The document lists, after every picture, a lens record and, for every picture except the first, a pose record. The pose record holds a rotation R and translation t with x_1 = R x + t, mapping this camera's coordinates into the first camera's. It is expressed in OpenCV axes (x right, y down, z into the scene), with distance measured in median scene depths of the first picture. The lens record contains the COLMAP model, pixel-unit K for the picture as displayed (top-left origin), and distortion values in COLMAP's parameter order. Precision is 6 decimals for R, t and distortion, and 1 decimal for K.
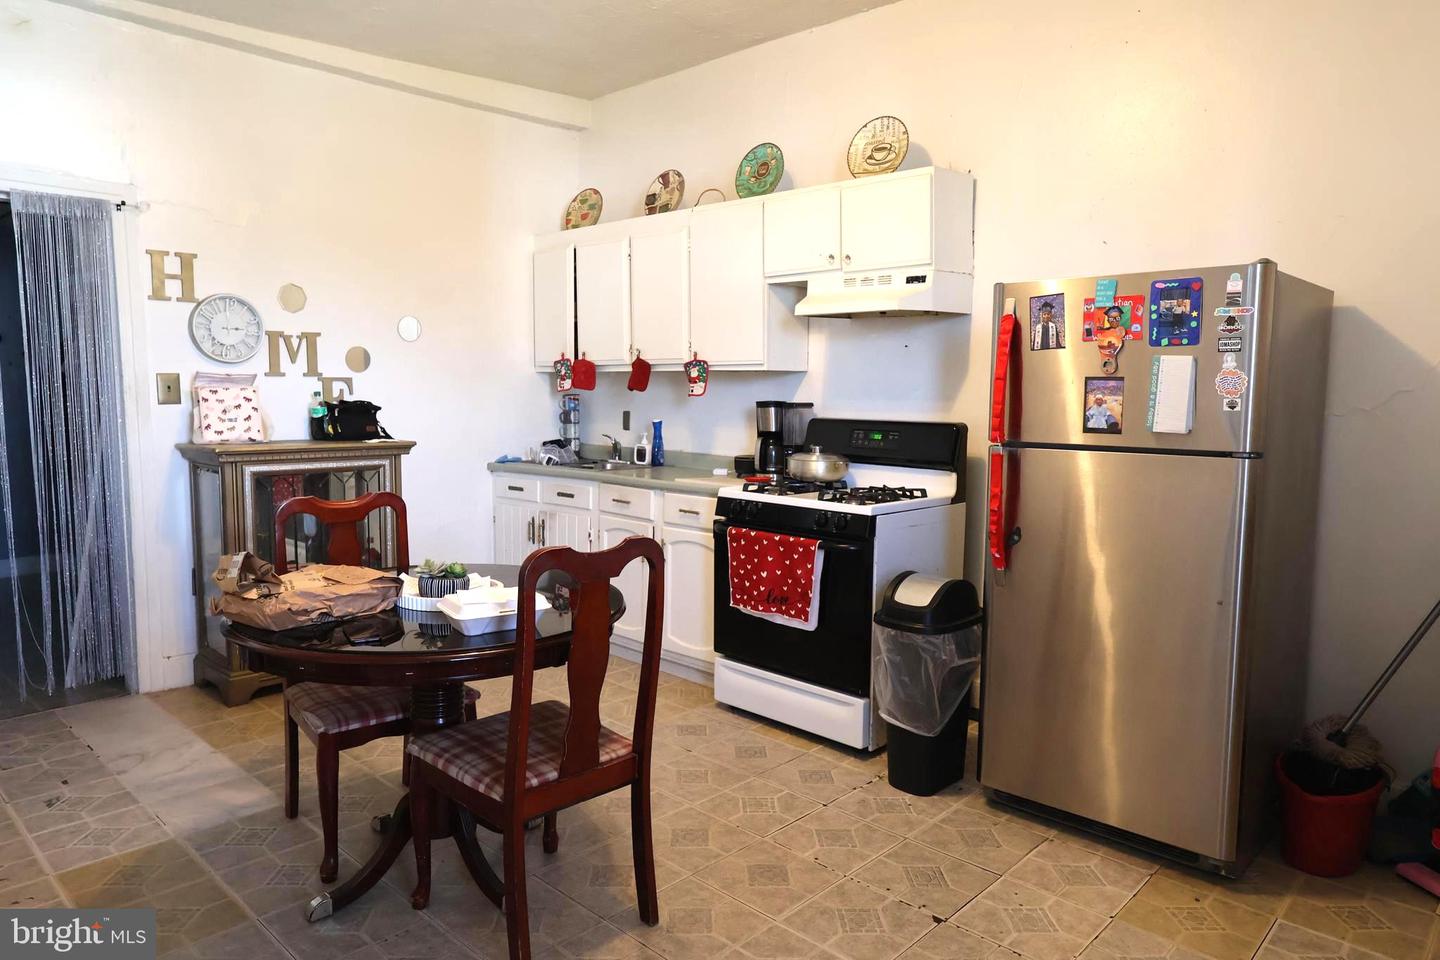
lens RADIAL K [[946.0, 0, 725.3], [0, 946.0, 479.5], [0, 0, 1]] dist [0.011527, -0.000427]
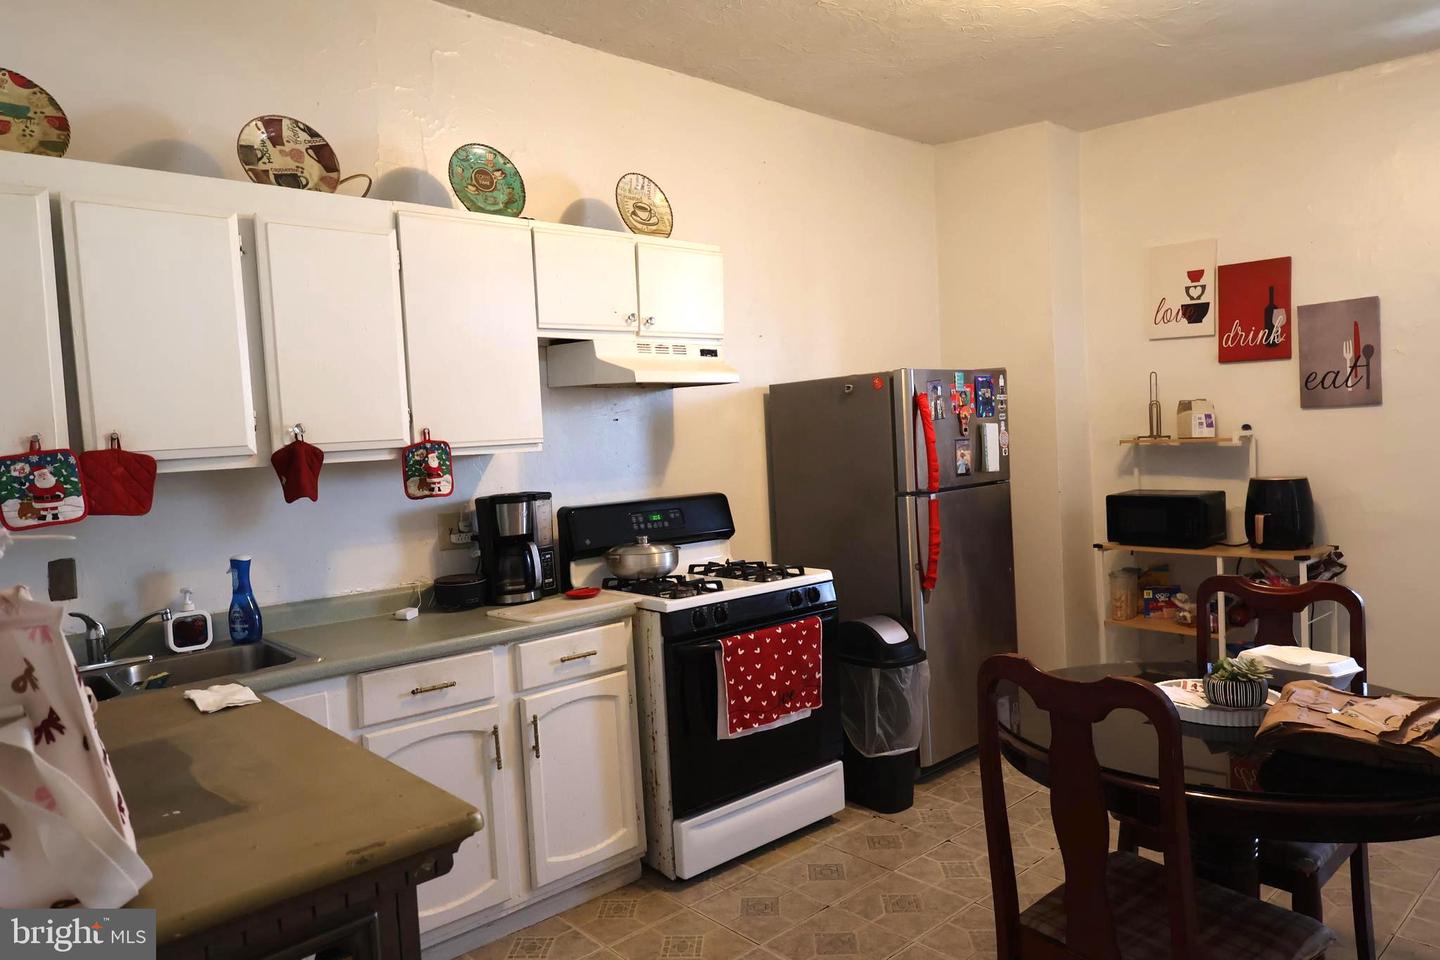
lens RADIAL K [[946.0, 0, 725.1], [0, 946.0, 478.1], [0, 0, 1]] dist [0.011527, -0.000427]
pose [[0.072645, -0.058566, 0.995637, -0.743265], [0.146713, 0.988042, 0.047415, -0.116543], [-0.986508, 0.142629, 0.080368, 0.856811]]
